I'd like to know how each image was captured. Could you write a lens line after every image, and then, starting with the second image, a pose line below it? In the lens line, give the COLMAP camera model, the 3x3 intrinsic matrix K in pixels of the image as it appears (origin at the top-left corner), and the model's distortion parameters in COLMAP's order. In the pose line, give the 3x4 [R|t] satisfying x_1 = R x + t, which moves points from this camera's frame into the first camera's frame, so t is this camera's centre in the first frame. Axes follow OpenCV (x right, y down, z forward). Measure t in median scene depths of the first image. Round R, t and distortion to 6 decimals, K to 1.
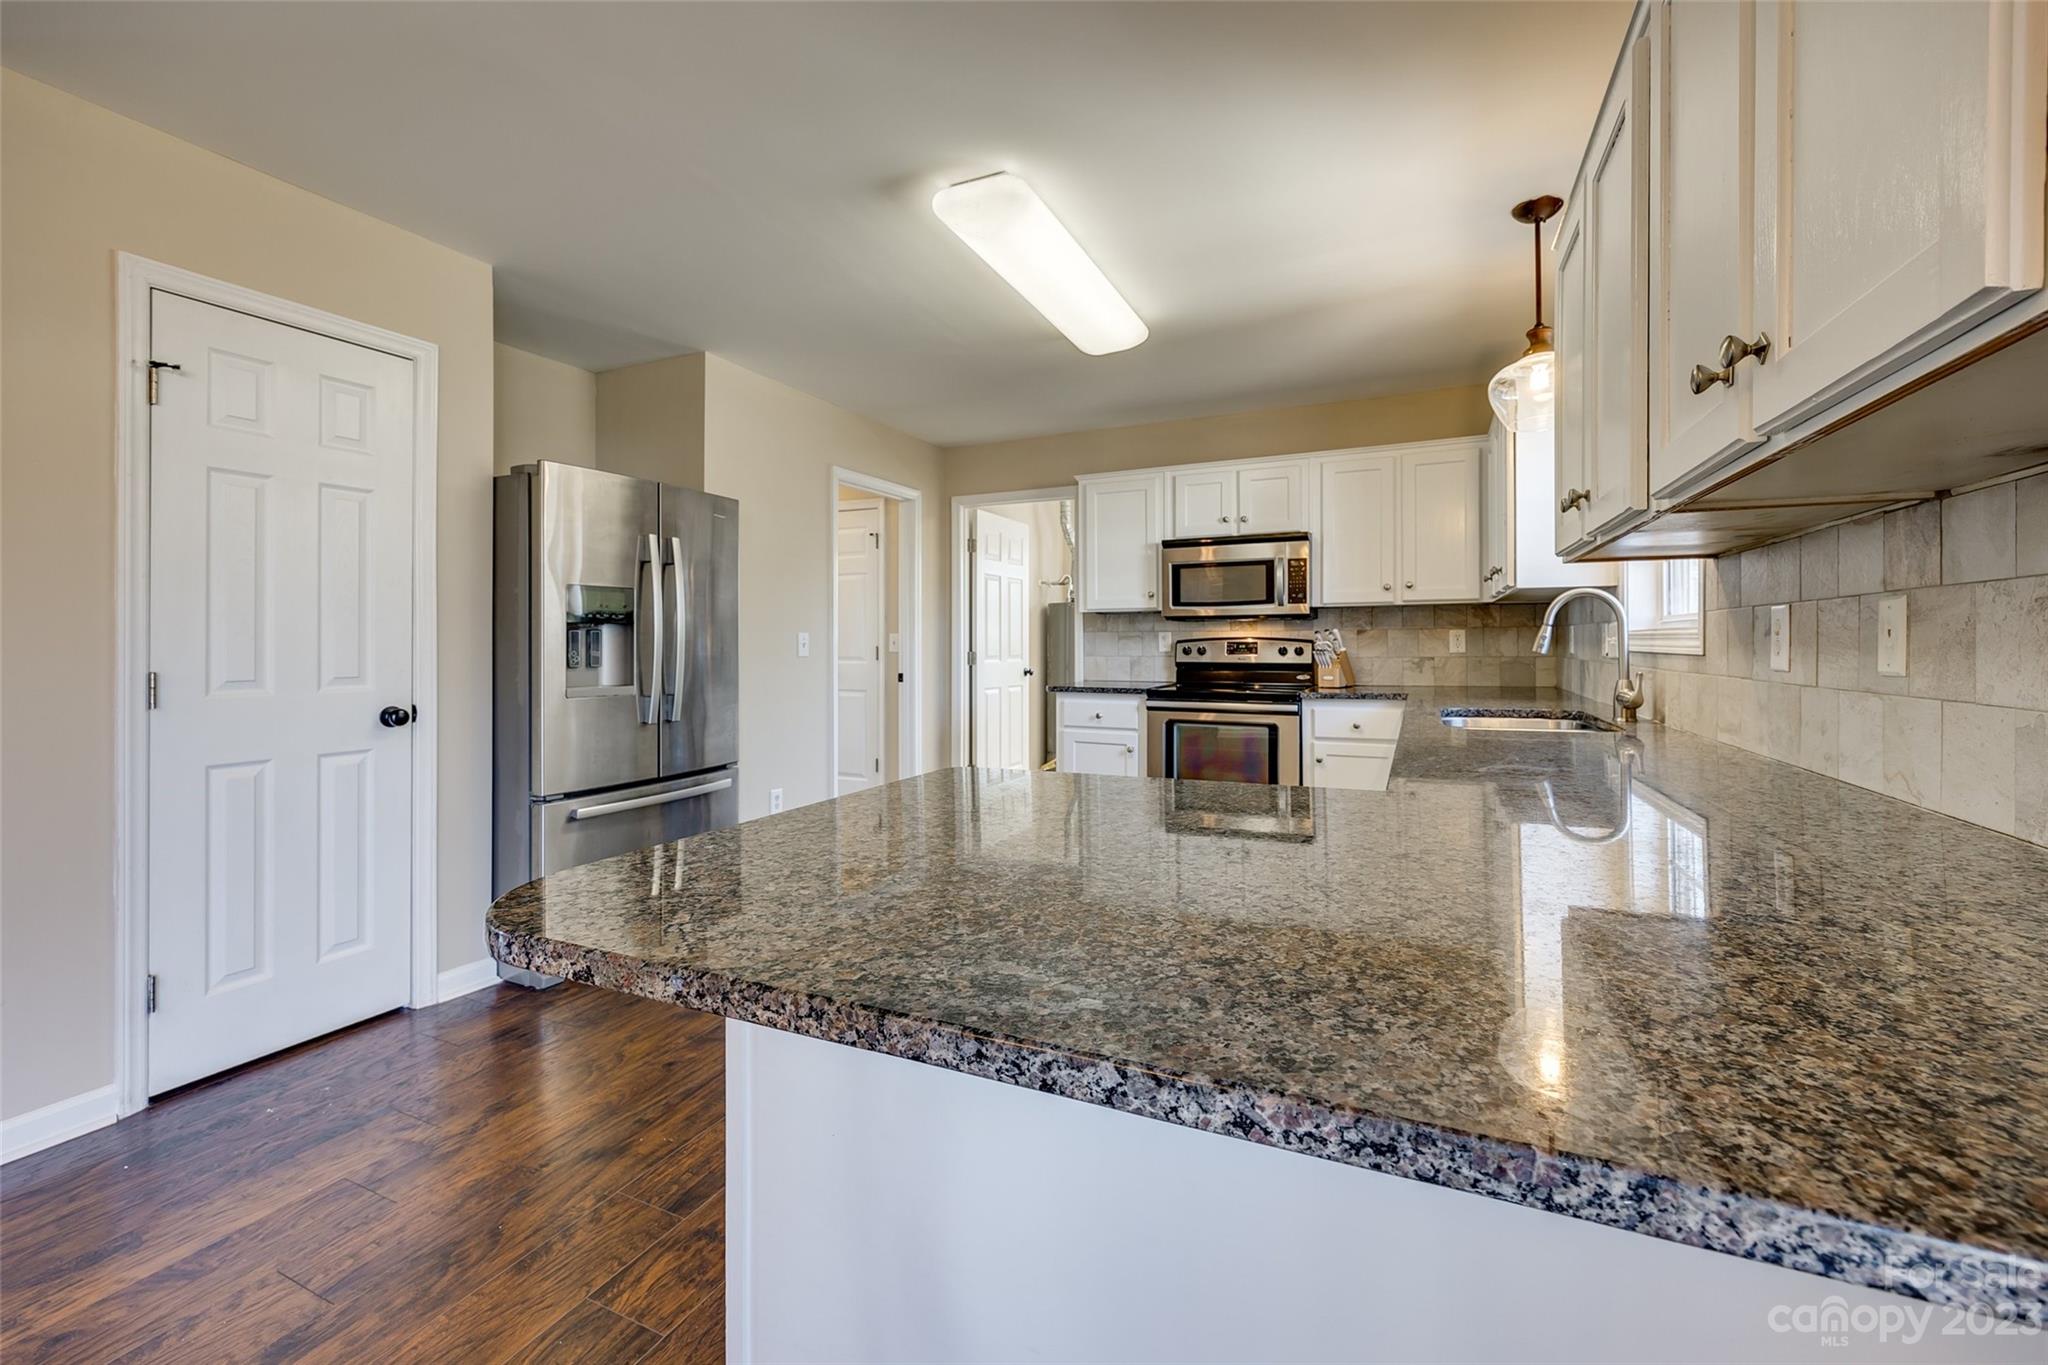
lens RADIAL K [[832.3, 0, 1024.5], [0, 832.3, 640.9], [0, 0, 1]] dist [-0.001717, -0.000028]
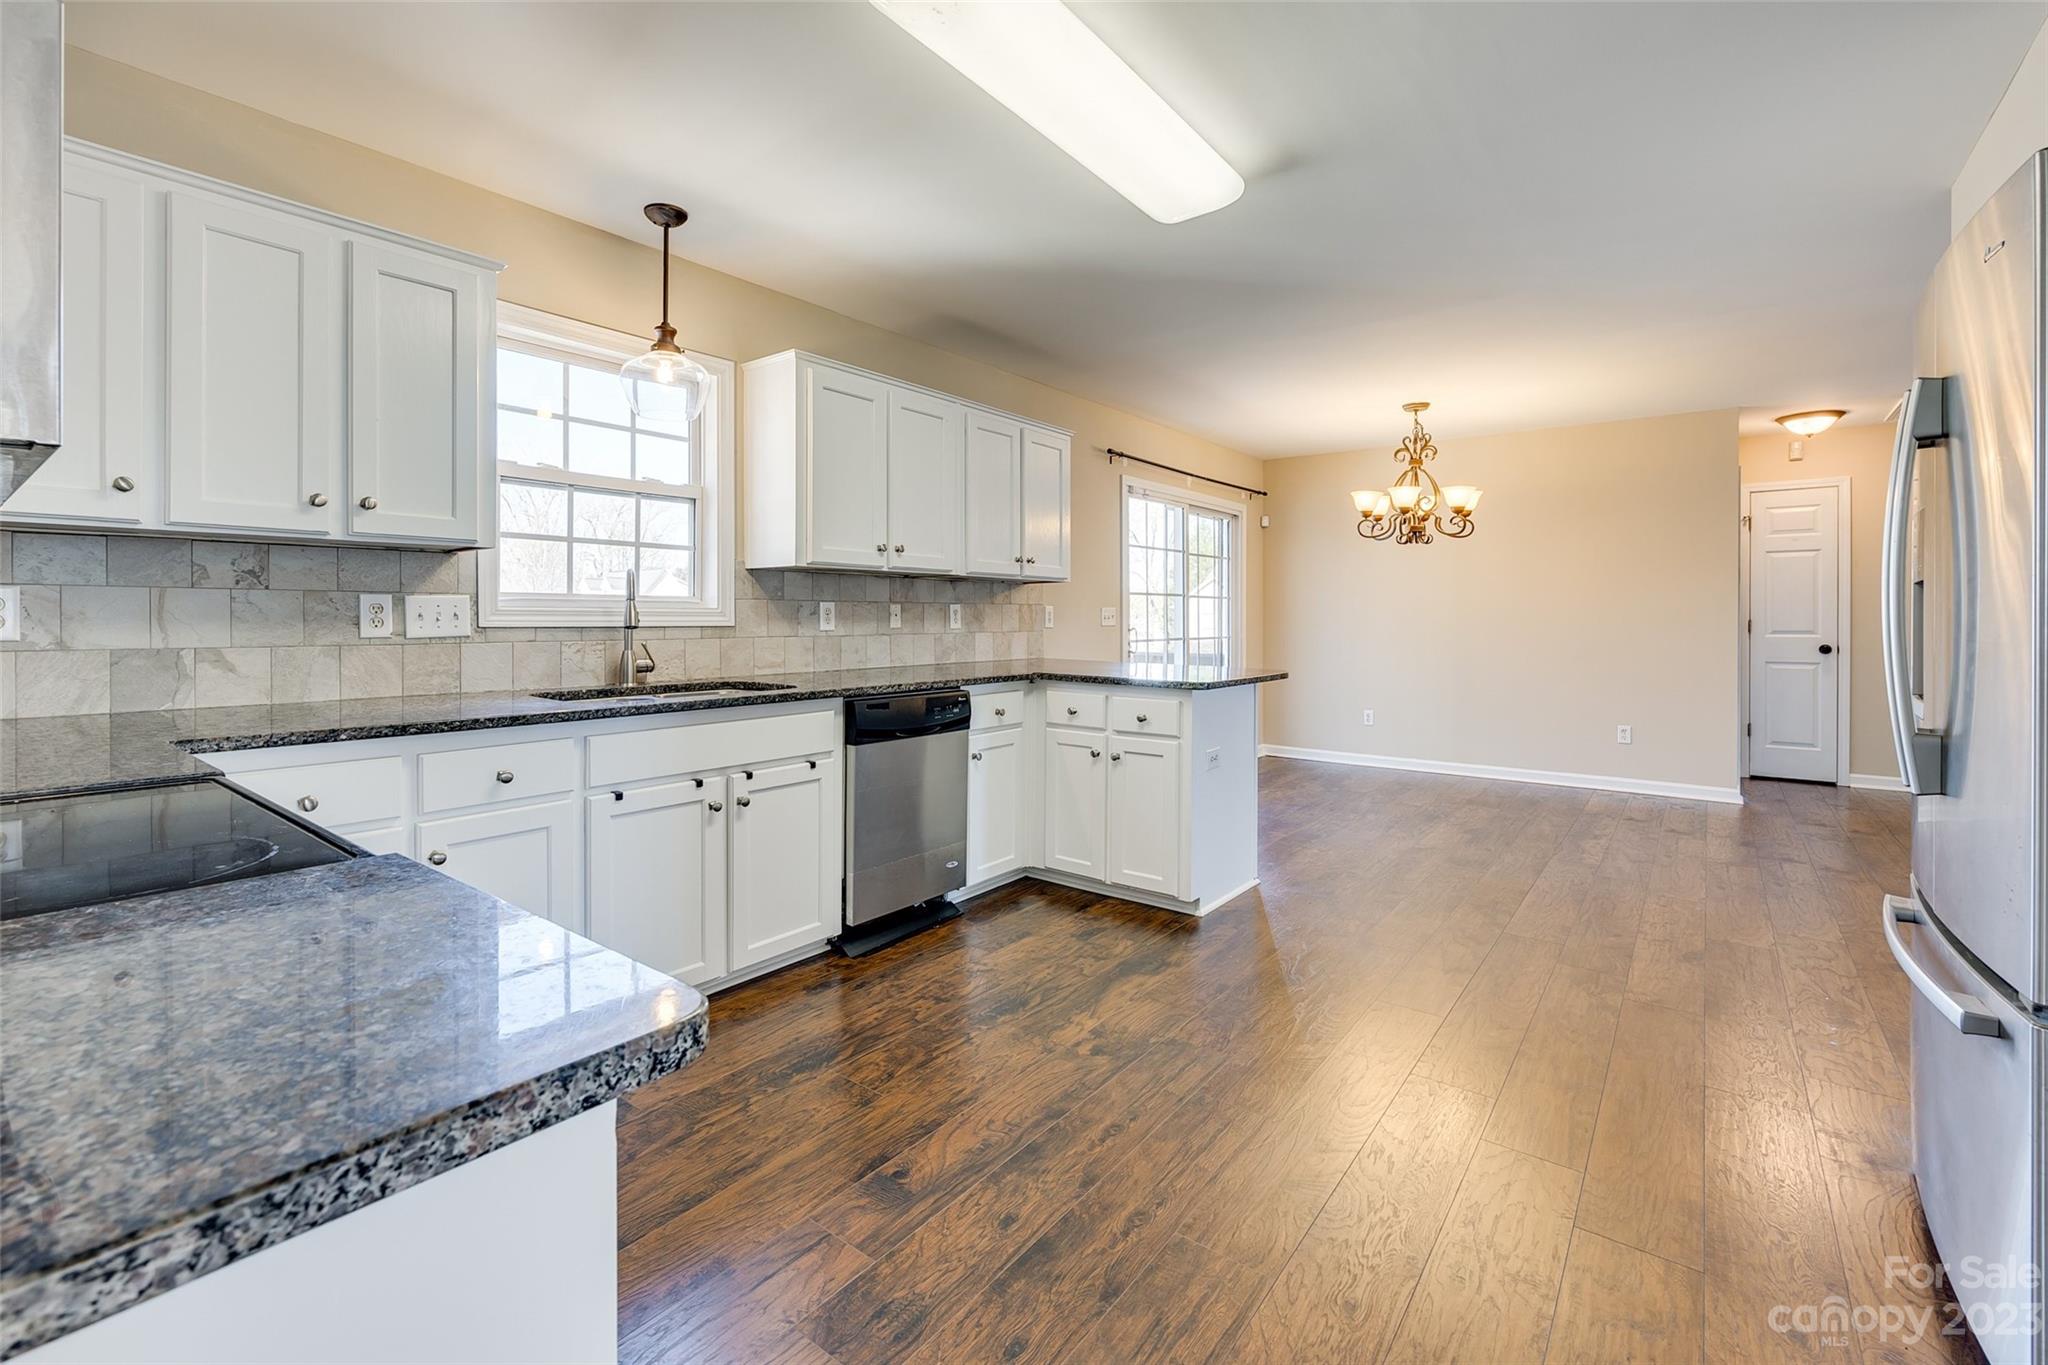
lens RADIAL K [[889.4, 0, 1003.2], [0, 889.4, 620.6], [0, 0, 1]] dist [0.001162, 0.000119]
pose [[-0.973111, -0.002576, 0.230322, -0.043505], [-0.001767, 0.999992, 0.003719, -0.000340], [-0.230329, 0.003212, -0.973107, 1.183037]]
